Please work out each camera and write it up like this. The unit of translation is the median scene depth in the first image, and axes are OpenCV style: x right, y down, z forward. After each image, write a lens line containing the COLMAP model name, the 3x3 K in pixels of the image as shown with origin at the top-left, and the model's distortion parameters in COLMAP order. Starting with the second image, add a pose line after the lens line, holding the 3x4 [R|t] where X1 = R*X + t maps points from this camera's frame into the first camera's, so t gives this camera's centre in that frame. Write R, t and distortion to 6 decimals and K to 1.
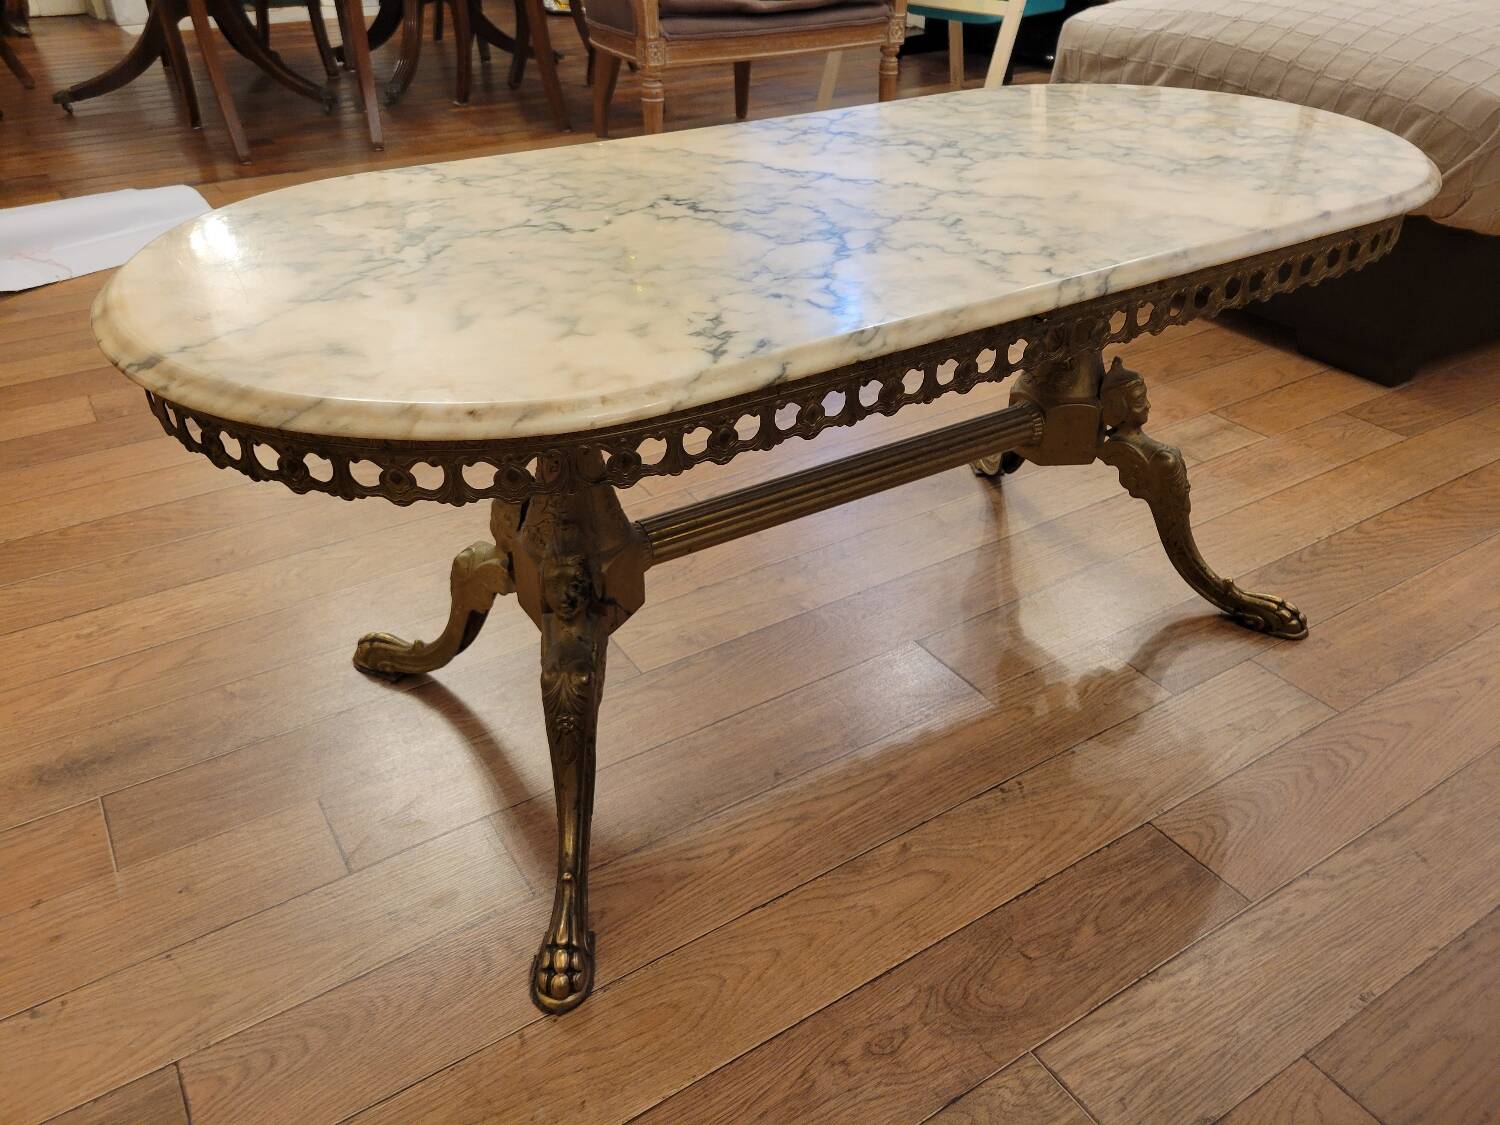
lens RADIAL K [[1133.0, 0, 746.4], [0, 1133.0, 564.0], [0, 0, 1]] dist [0.053377, -0.041953]
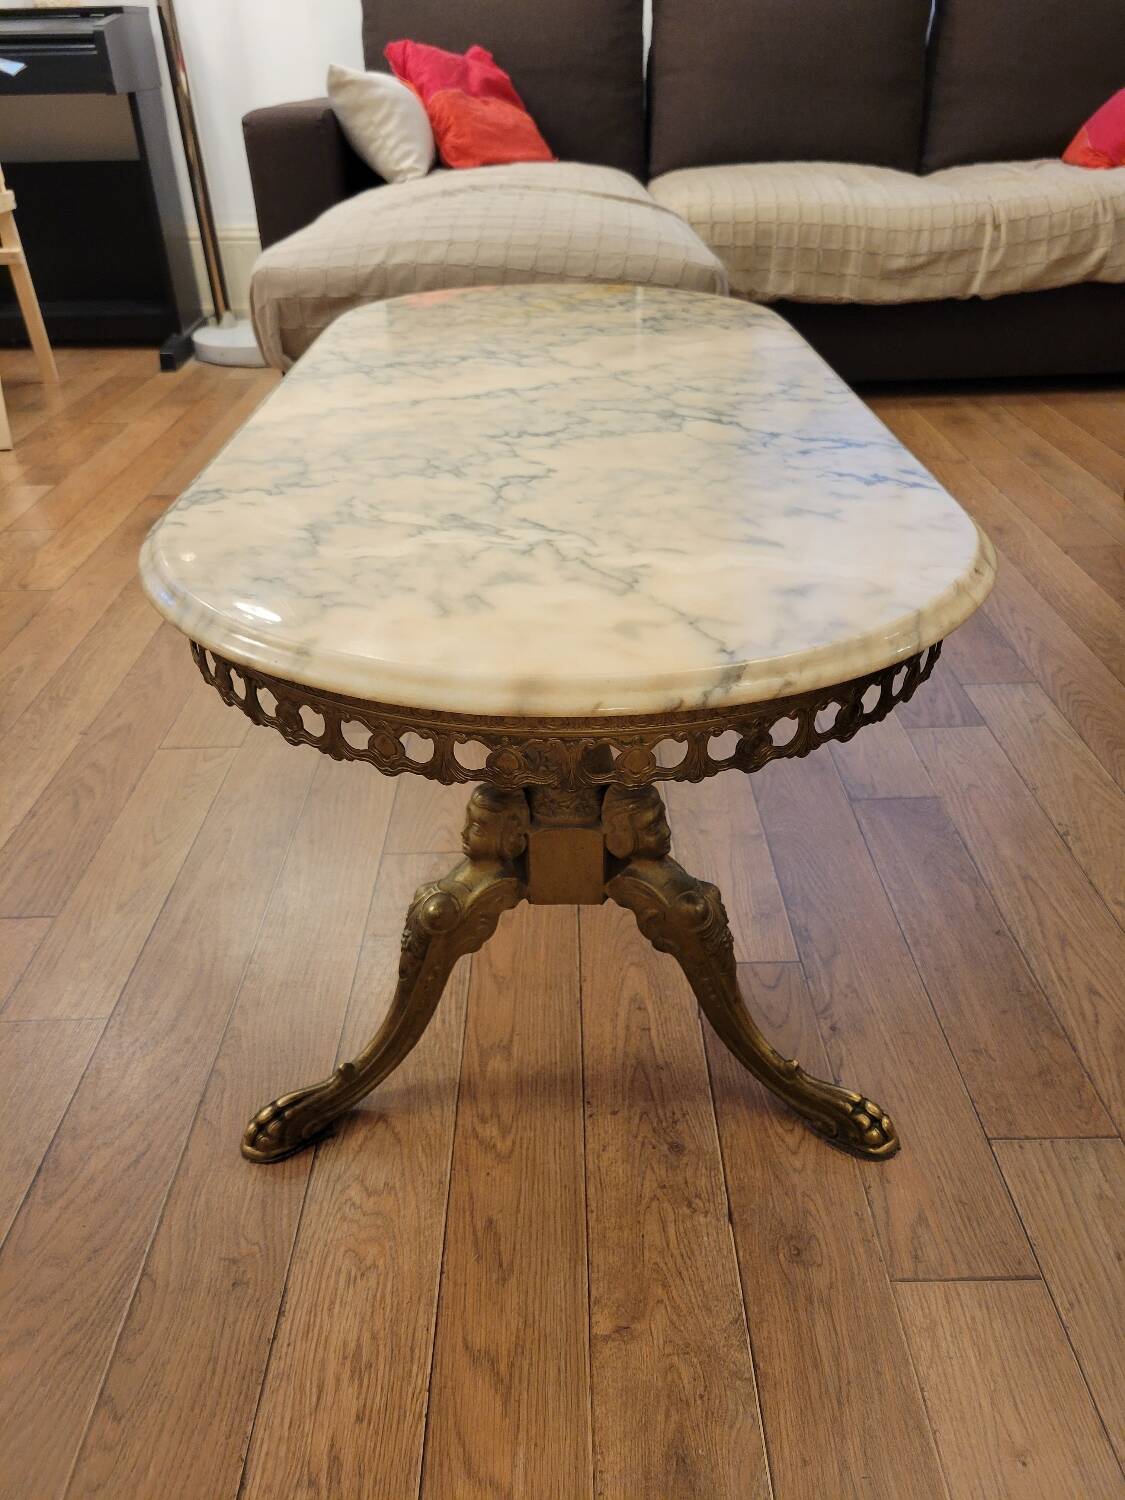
lens RADIAL K [[1145.4, 0, 562.5], [0, 1145.4, 741.4], [0, 0, 1]] dist [0.038033, -0.026578]
pose [[0.538869, -0.430100, 0.724316, -0.858390], [0.469498, 0.867249, 0.165682, -0.234111], [-0.699423, 0.250784, 0.669265, 0.381571]]
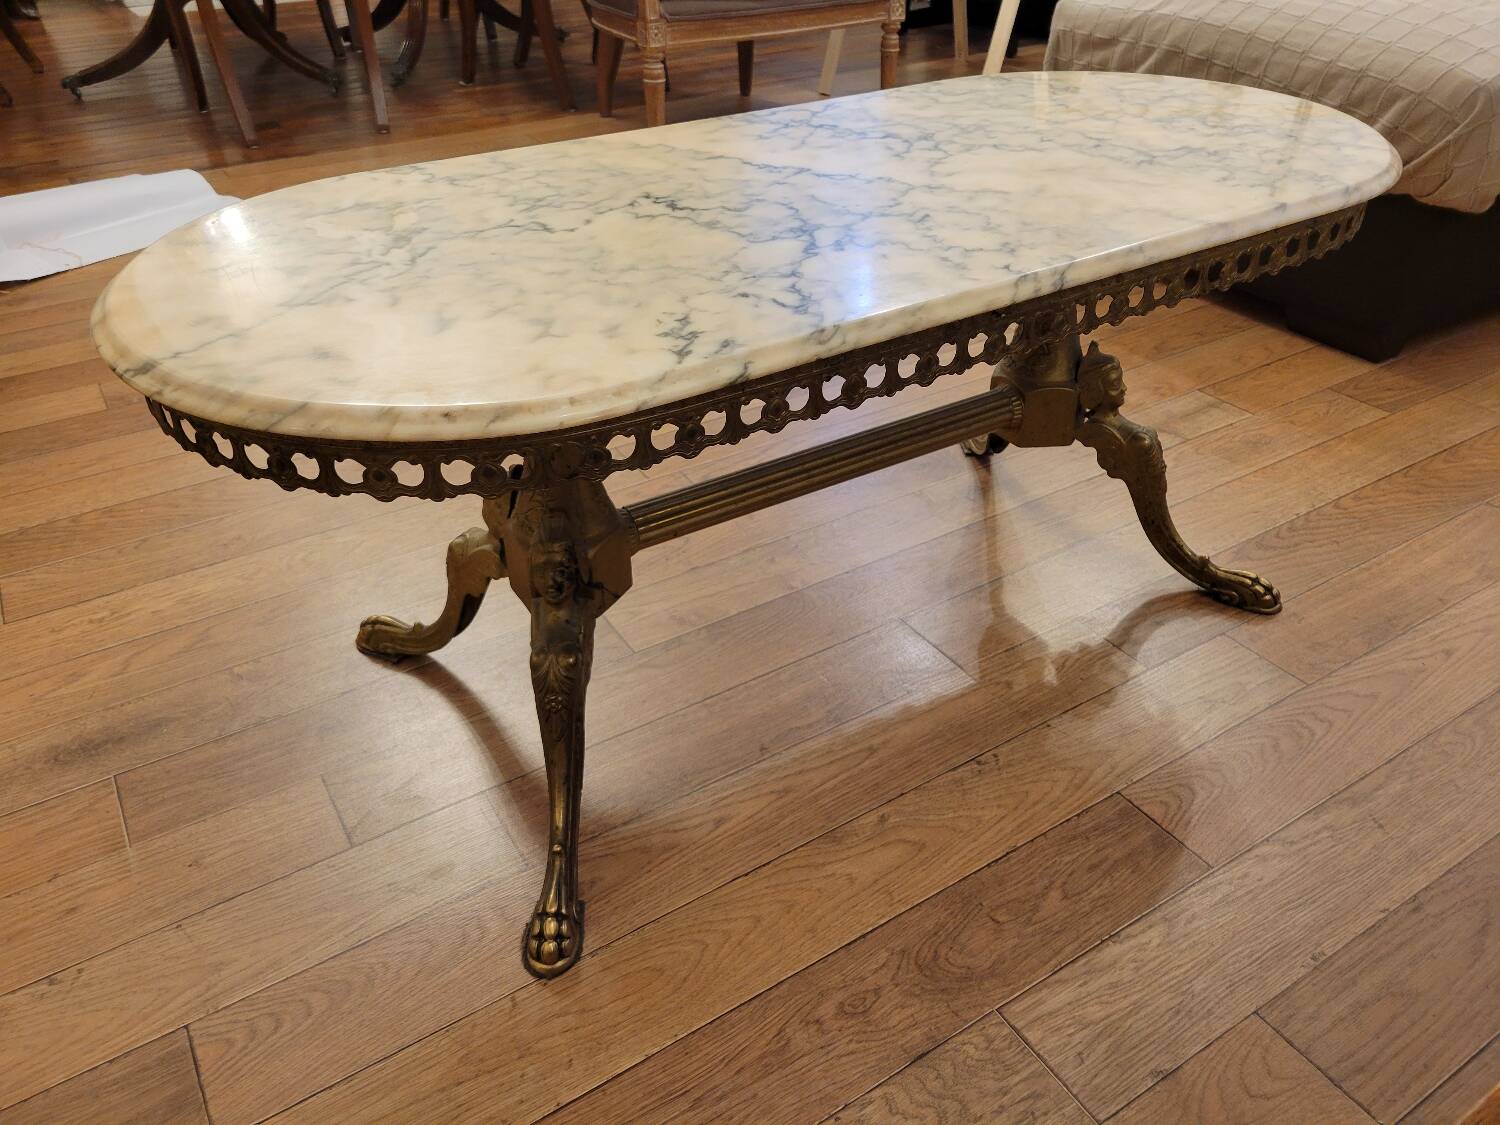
lens RADIAL K [[1133.0, 0, 759.8], [0, 1133.0, 556.6], [0, 0, 1]] dist [0.053377, -0.041953]
pose [[0.999949, -0.008633, -0.005323, 0.036167], [0.008727, 0.999799, 0.018060, -0.011364], [0.005166, -0.018105, 0.999823, -0.041577]]
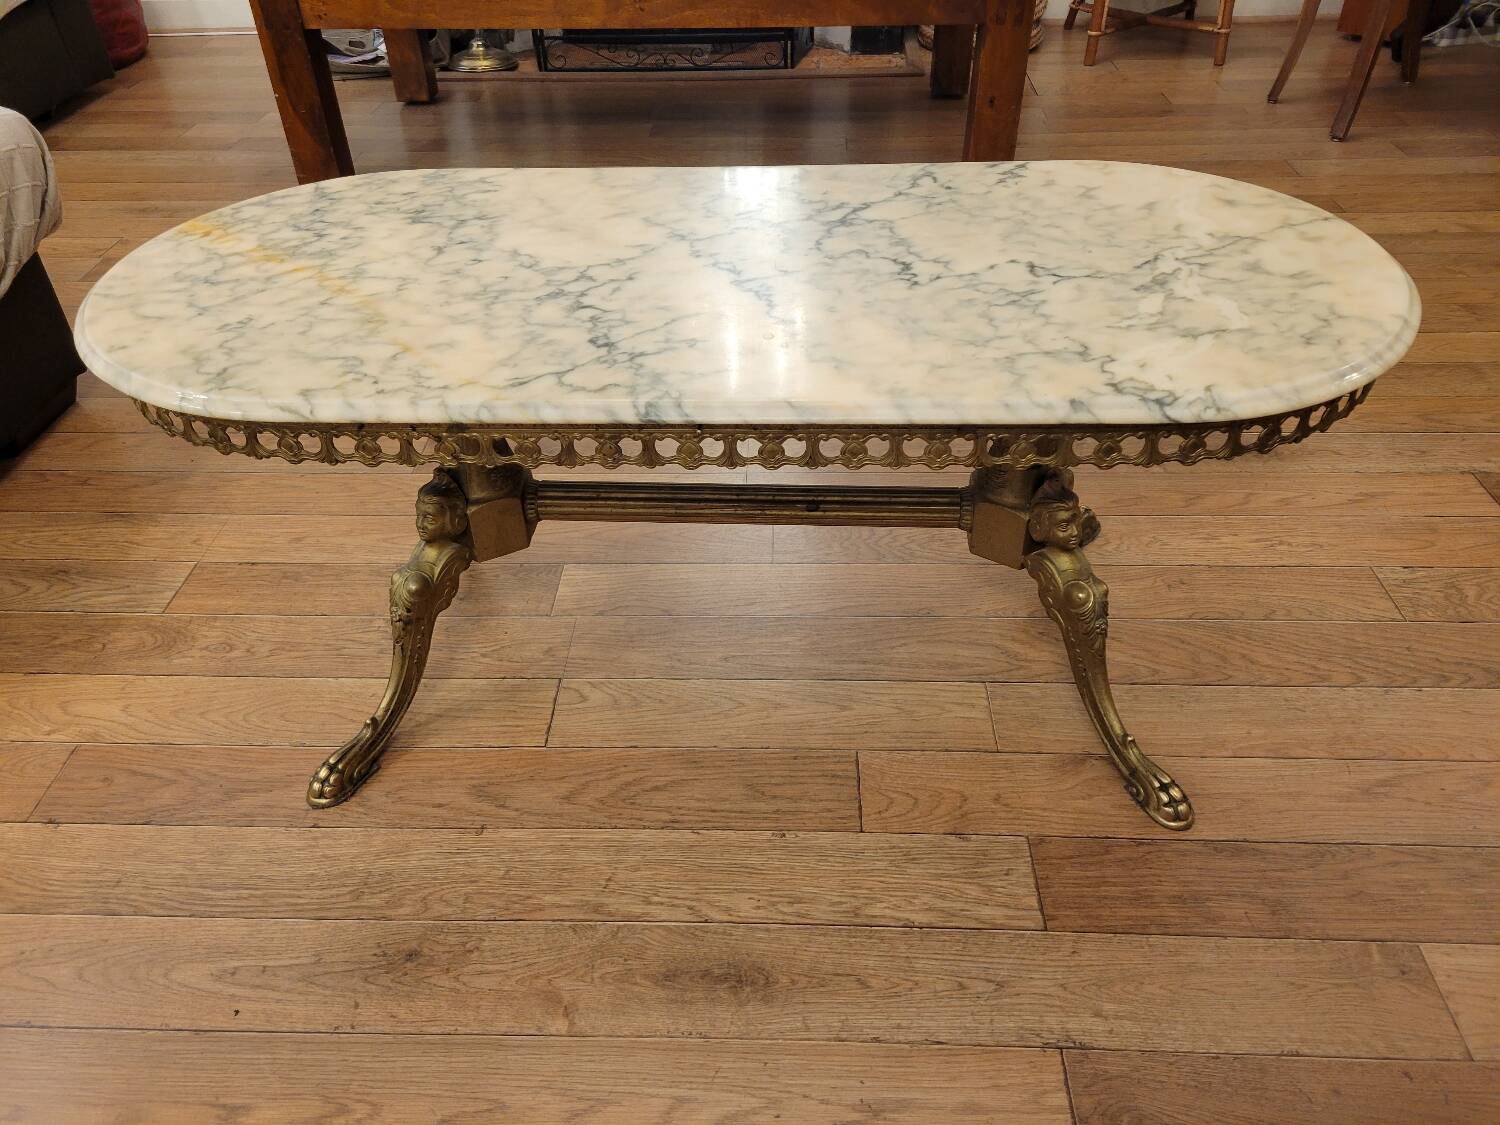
lens RADIAL K [[1145.4, 0, 733.7], [0, 1145.4, 537.7], [0, 0, 1]] dist [0.038033, -0.026578]
pose [[-0.810653, -0.333827, 0.481042, -0.540534], [0.341646, 0.397531, 0.851615, -1.225195], [-0.475521, 0.854710, -0.208209, 1.531769]]
